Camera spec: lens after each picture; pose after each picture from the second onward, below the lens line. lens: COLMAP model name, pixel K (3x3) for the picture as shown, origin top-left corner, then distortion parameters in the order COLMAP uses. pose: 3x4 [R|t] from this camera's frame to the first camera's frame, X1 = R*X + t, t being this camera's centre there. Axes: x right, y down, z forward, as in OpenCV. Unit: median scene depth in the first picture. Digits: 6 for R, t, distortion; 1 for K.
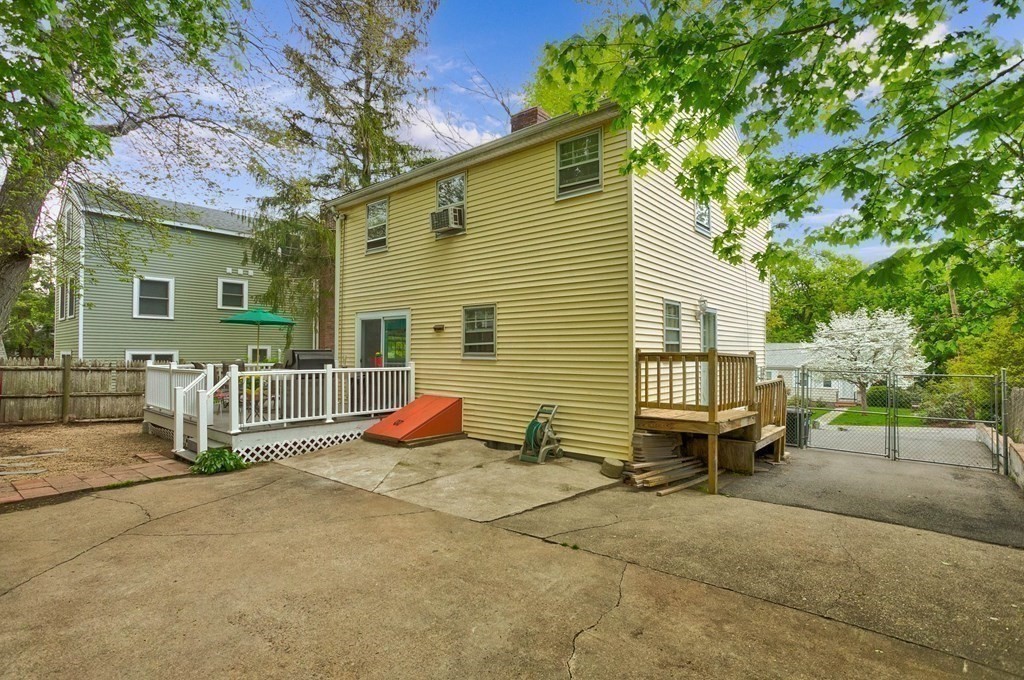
lens RADIAL K [[510.6, 0, 512.8], [0, 510.6, 340.4], [0, 0, 1]] dist [-0.048986, 0.031813]
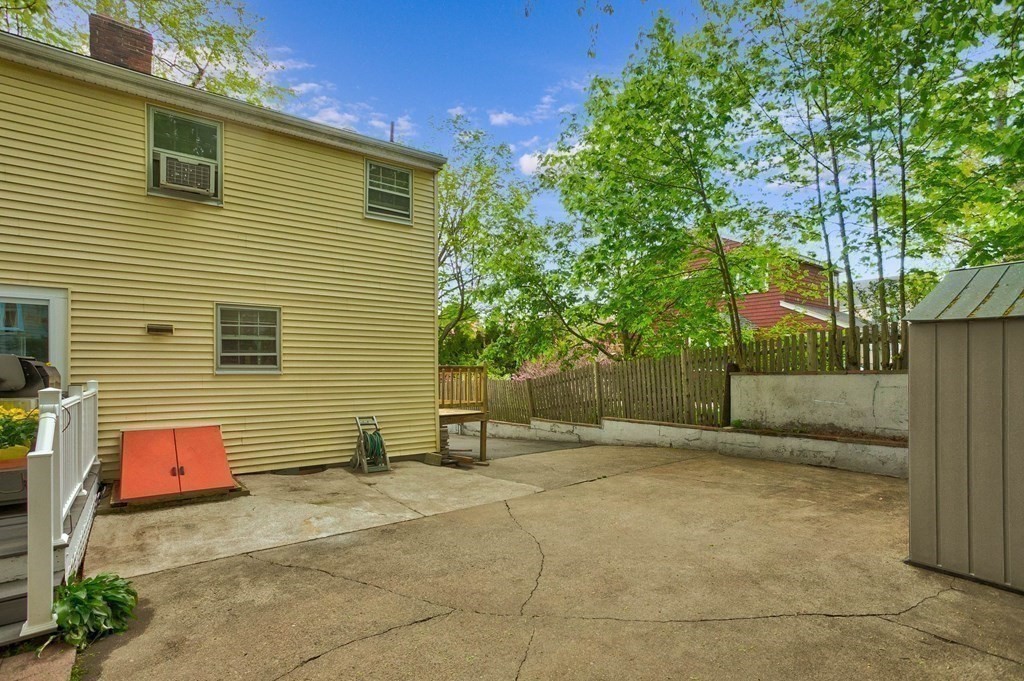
lens RADIAL K [[510.6, 0, 502.2], [0, 510.6, 374.4], [0, 0, 1]] dist [-0.048986, 0.031813]
pose [[0.217615, -0.008247, 0.976000, -1.071388], [-0.019303, 0.999732, 0.012751, 0.028987], [-0.975844, -0.021614, 0.217397, 0.635204]]
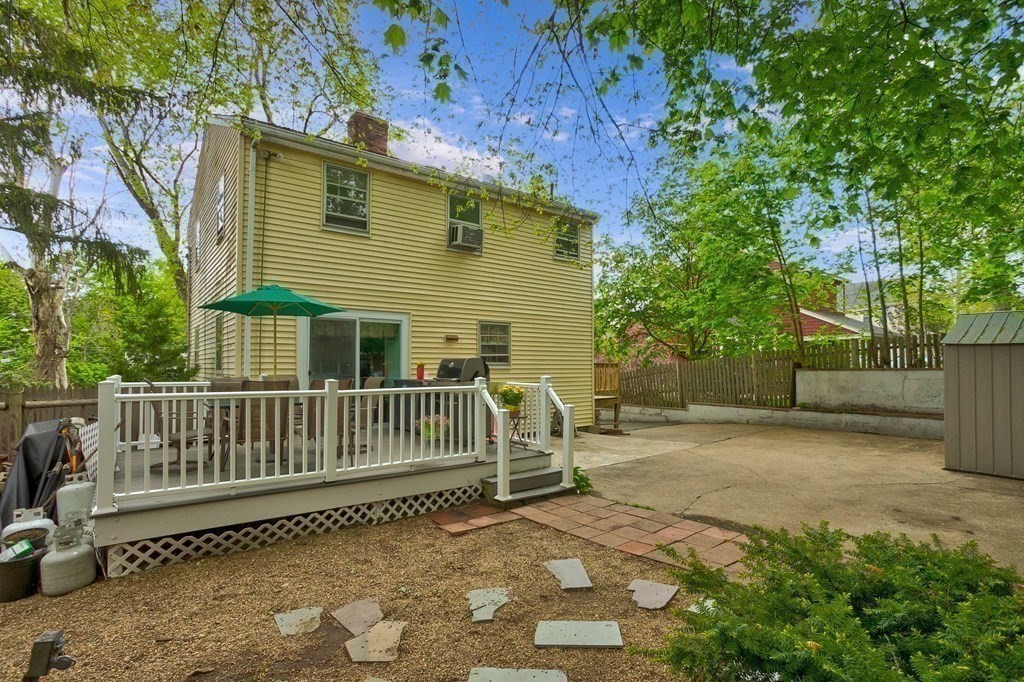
lens RADIAL K [[510.6, 0, 505.5], [0, 510.6, 358.3], [0, 0, 1]] dist [-0.048986, 0.031813]
pose [[0.189799, 0.012545, 0.981743, -1.732268], [-0.025518, 0.999644, -0.007840, 0.032978], [-0.981491, -0.023564, 0.190052, 1.080384]]
